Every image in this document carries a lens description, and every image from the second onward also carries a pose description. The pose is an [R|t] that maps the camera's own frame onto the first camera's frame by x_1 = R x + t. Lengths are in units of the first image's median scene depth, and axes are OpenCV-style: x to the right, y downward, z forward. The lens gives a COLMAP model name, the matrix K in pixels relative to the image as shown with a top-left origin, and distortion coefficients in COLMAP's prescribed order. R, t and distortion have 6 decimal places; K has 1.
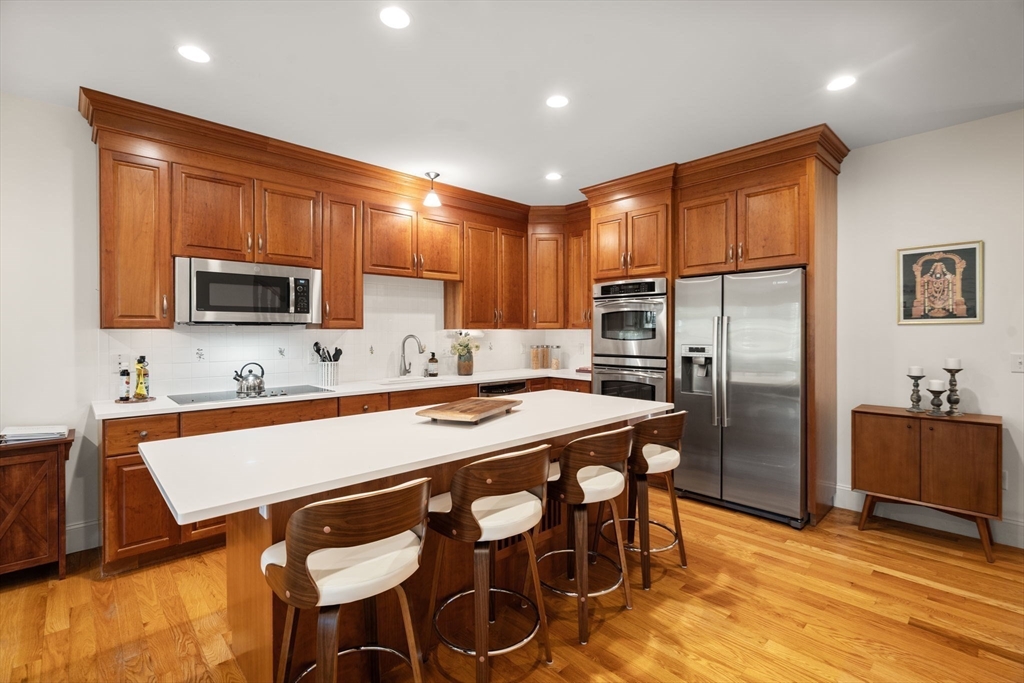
lens RADIAL K [[466.1, 0, 508.0], [0, 466.1, 336.7], [0, 0, 1]] dist [0.002970, 0.000191]
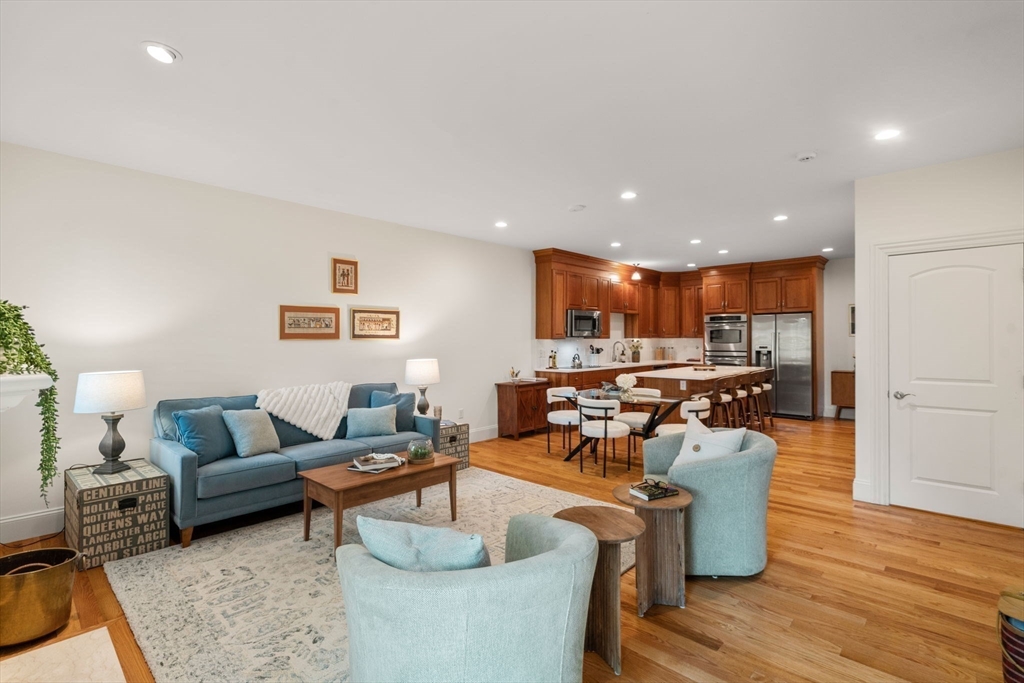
lens RADIAL K [[466.1, 0, 515.1], [0, 466.1, 343.6], [0, 0, 1]] dist [0.002970, 0.000191]
pose [[0.998068, -0.003319, 0.062039, -0.866472], [0.003392, 0.999994, -0.001068, 0.007415], [-0.062035, 0.001276, 0.998073, -1.085303]]
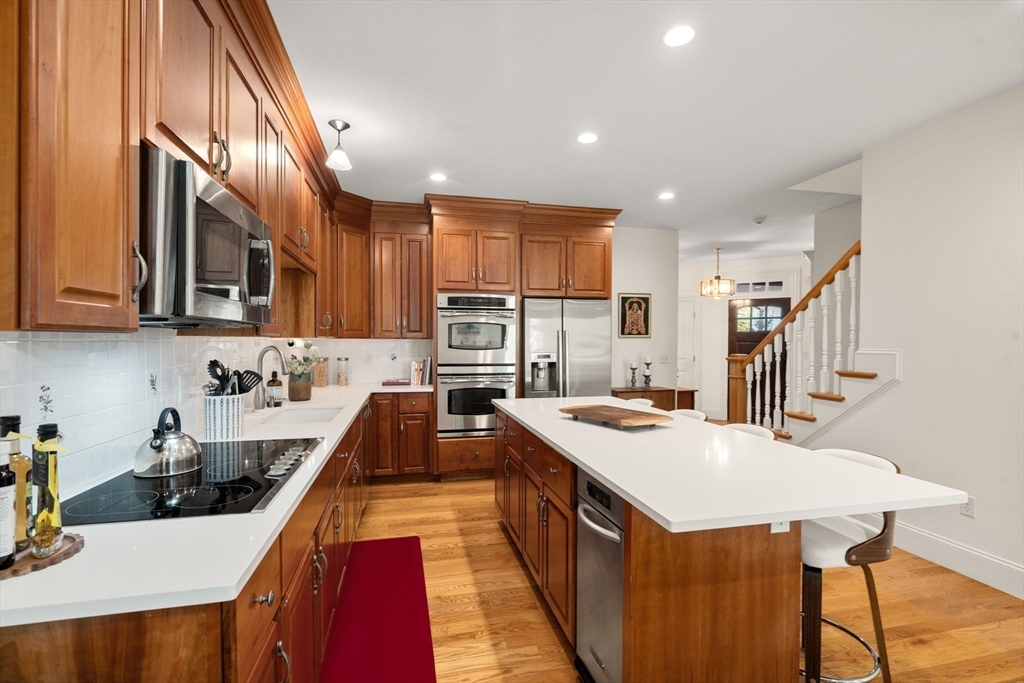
lens RADIAL K [[466.1, 0, 514.2], [0, 466.1, 346.5], [0, 0, 1]] dist [0.002970, 0.000191]
pose [[0.500900, -0.006186, 0.865483, -0.683114], [0.005717, 0.999976, 0.003839, -0.004029], [-0.865486, 0.003025, 0.500924, 0.420787]]
